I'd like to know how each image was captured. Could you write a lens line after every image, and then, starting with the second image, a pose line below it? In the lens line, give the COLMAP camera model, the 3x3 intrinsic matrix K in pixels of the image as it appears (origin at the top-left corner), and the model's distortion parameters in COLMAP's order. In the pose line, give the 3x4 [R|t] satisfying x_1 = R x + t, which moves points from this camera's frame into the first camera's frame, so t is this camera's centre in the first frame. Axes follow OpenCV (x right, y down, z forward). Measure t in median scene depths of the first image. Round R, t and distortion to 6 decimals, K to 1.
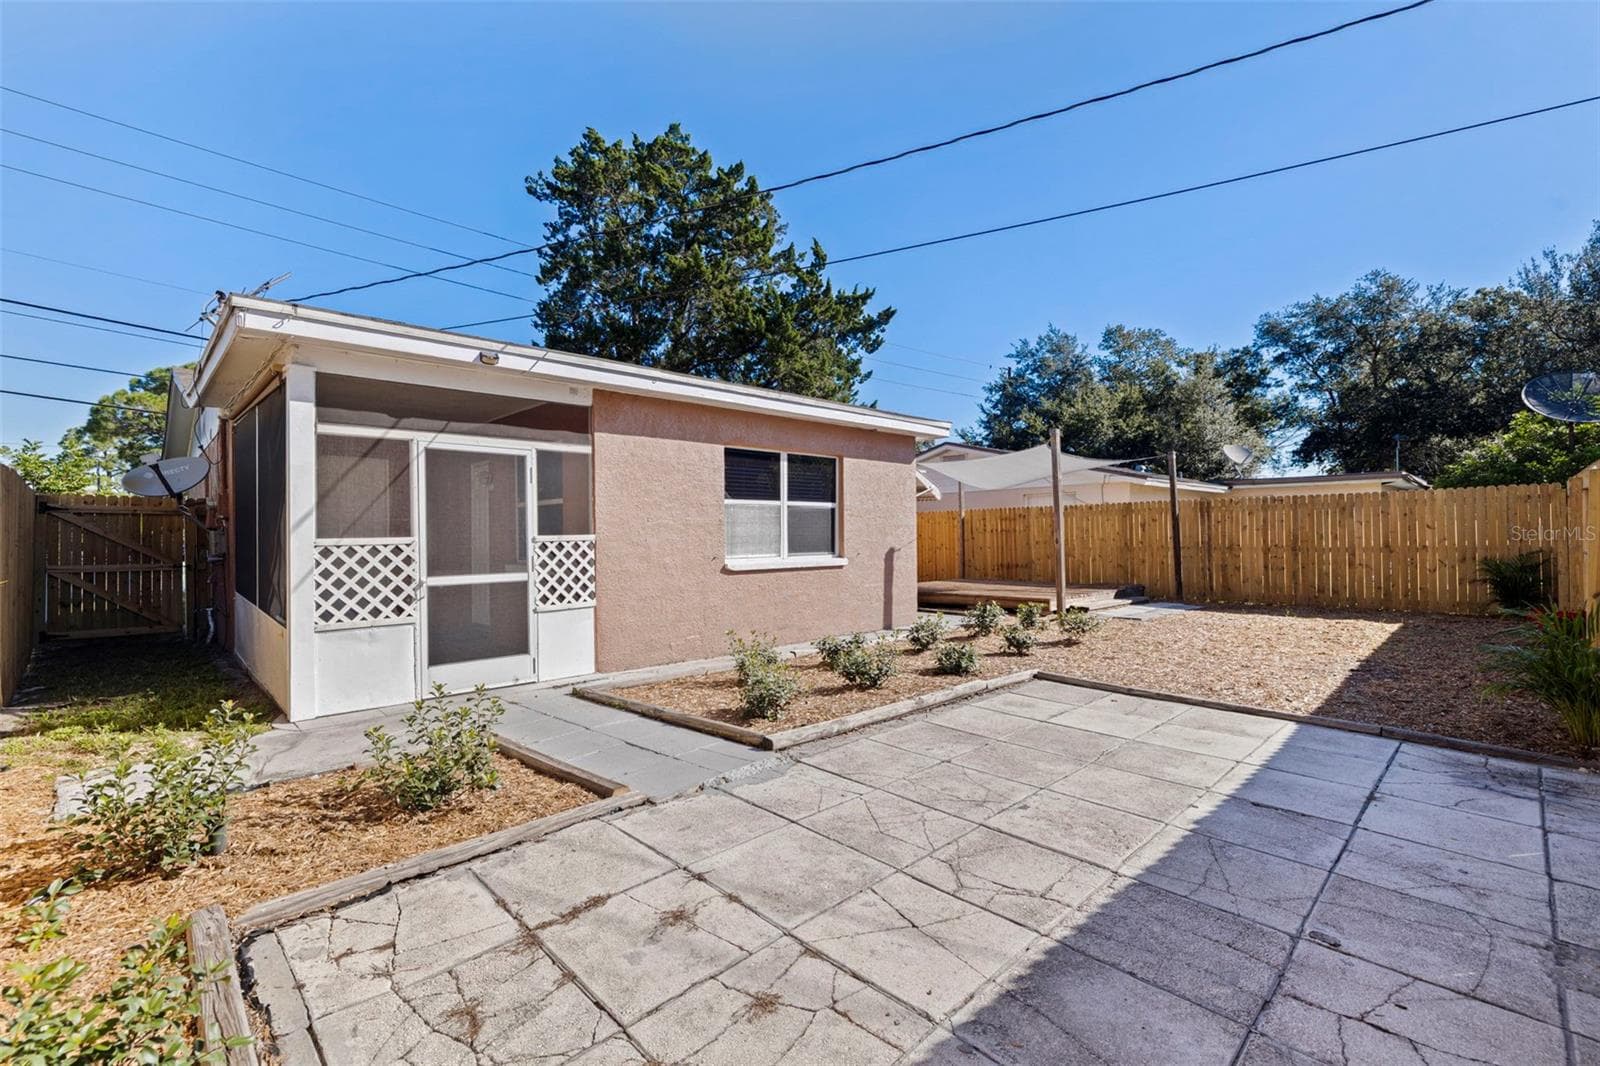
lens RADIAL K [[681.2, 0, 800.0], [0, 681.2, 533.0], [0, 0, 1]] dist [-0.001072, -0.000208]
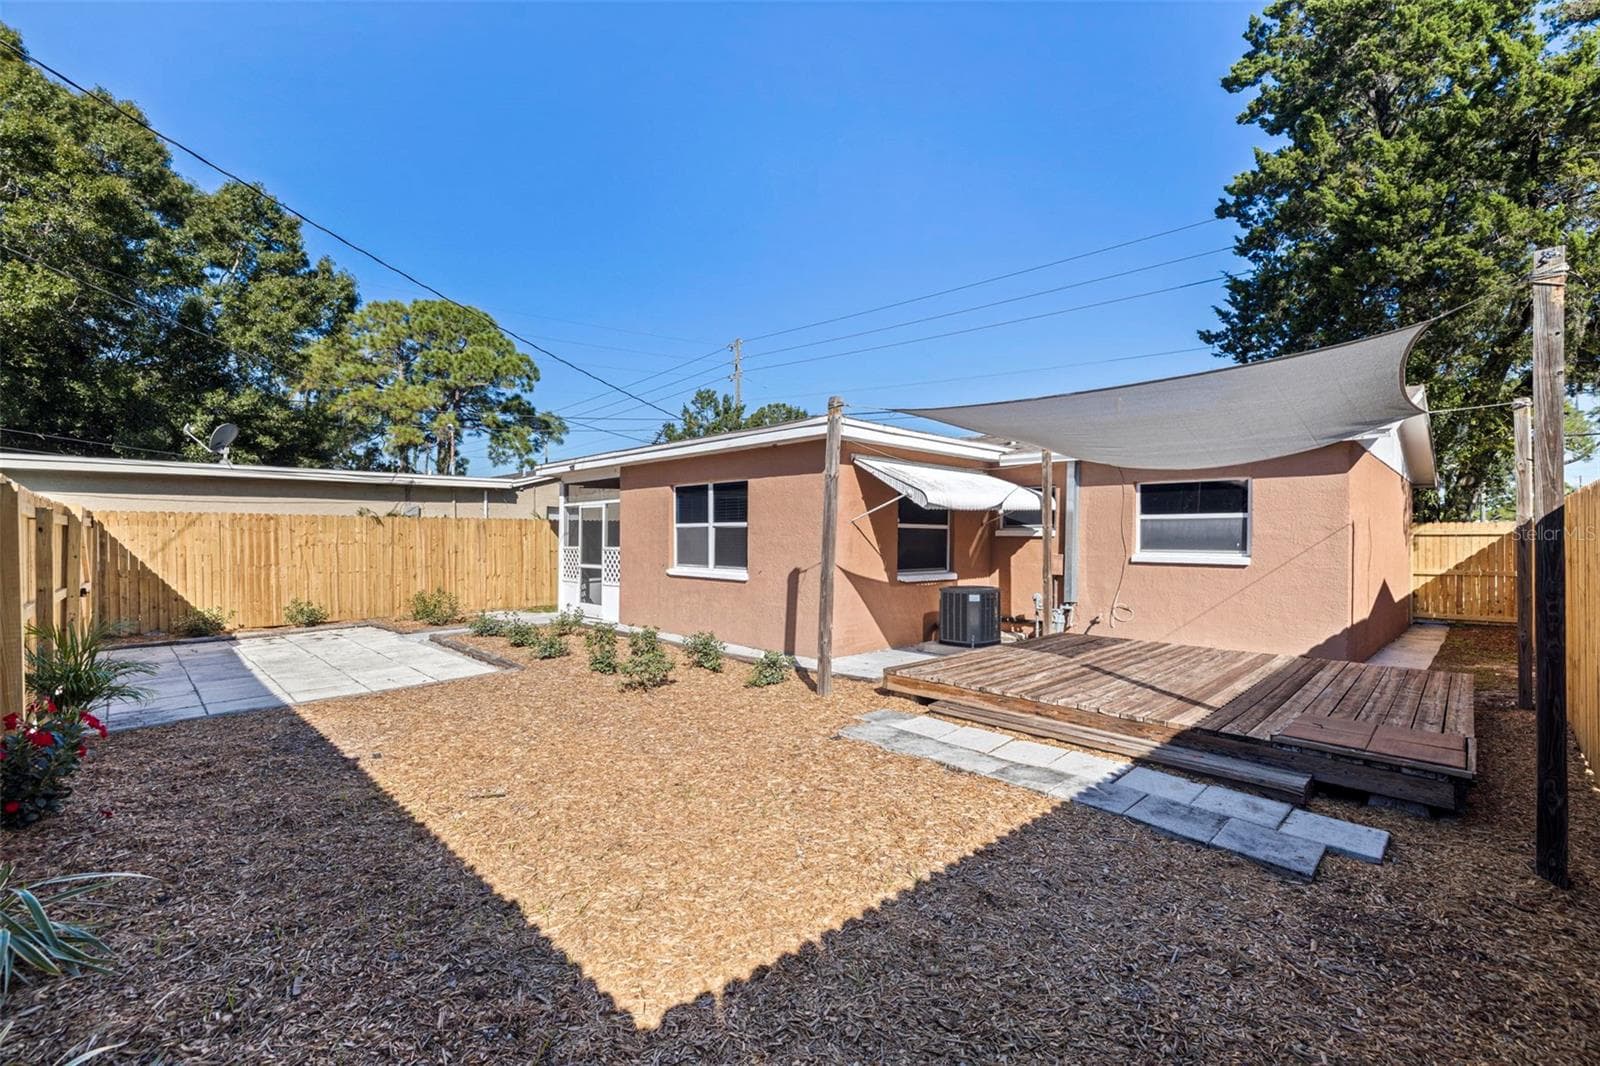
lens RADIAL K [[681.2, 0, 800.0], [0, 681.2, 533.0], [0, 0, 1]] dist [-0.001072, -0.000208]
pose [[0.025367, -0.003998, -0.999670, 1.053565], [-0.009113, 0.999950, -0.004230, -0.021618], [0.999637, 0.009218, 0.025329, 0.984465]]
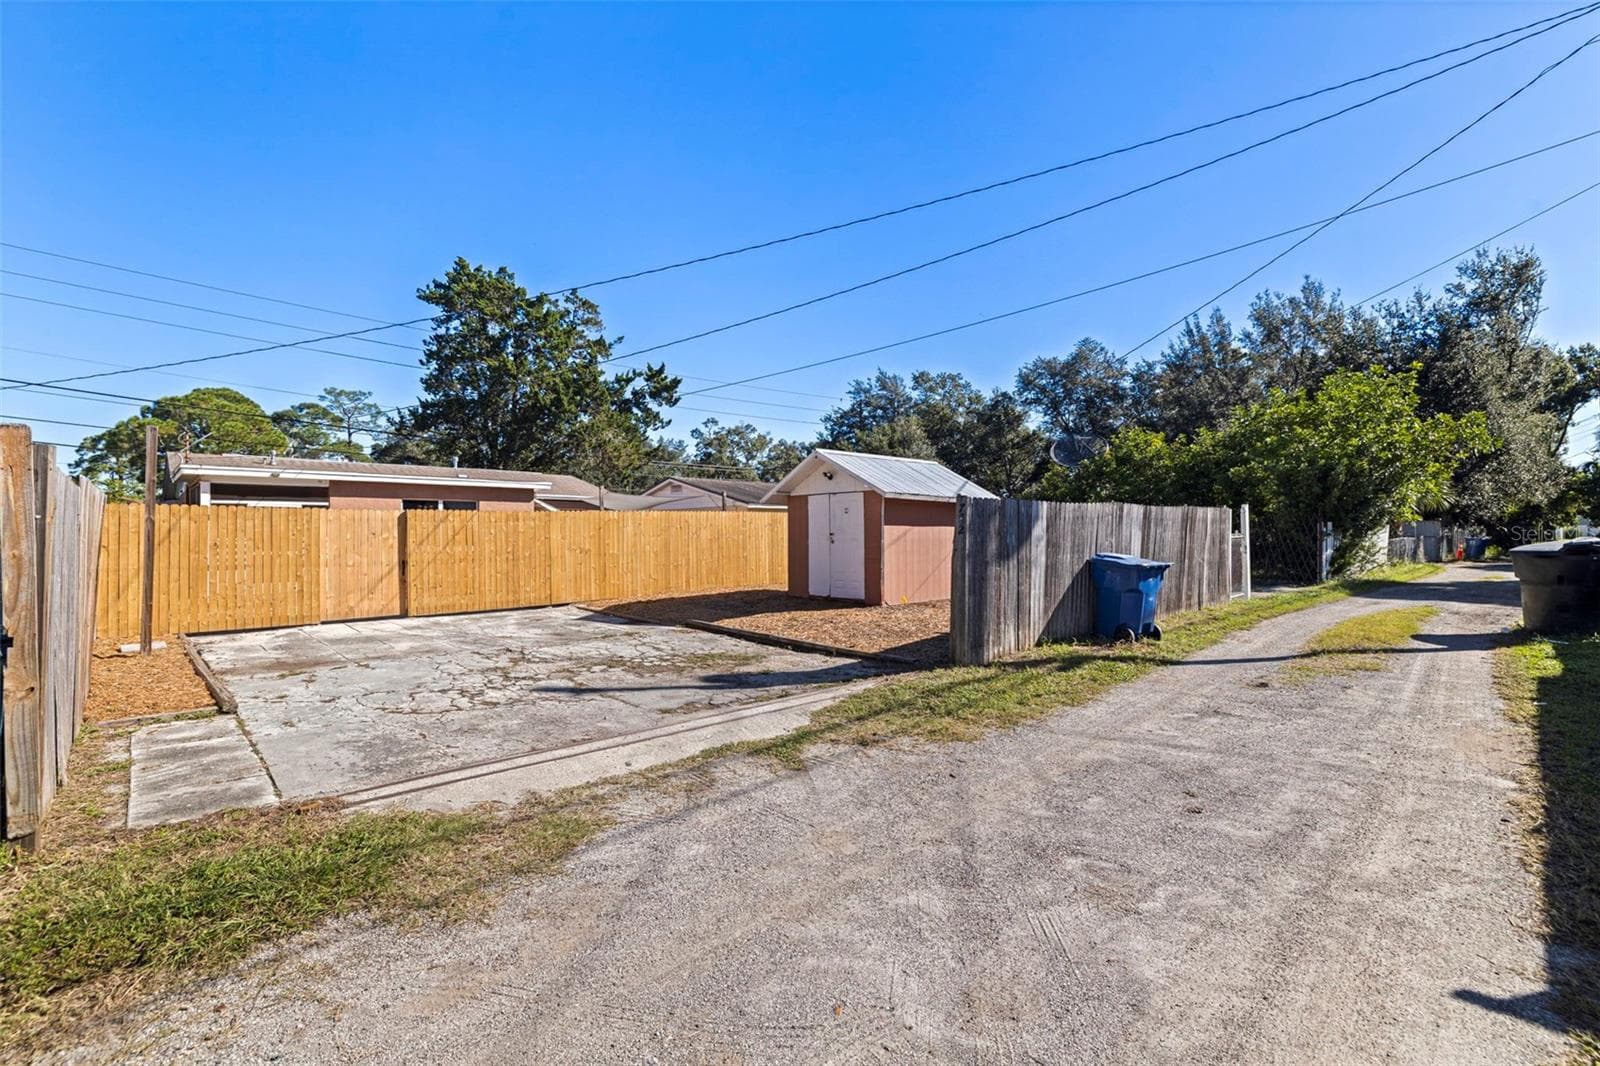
lens RADIAL K [[663.8, 0, 800.0], [0, 663.8, 533.0], [0, 0, 1]] dist [0.000603, 0.000165]
pose [[0.999970, 0.004509, 0.006234, 1.004411], [-0.004517, 0.999989, 0.001311, -0.015809], [-0.006228, -0.001339, 0.999980, -1.046489]]
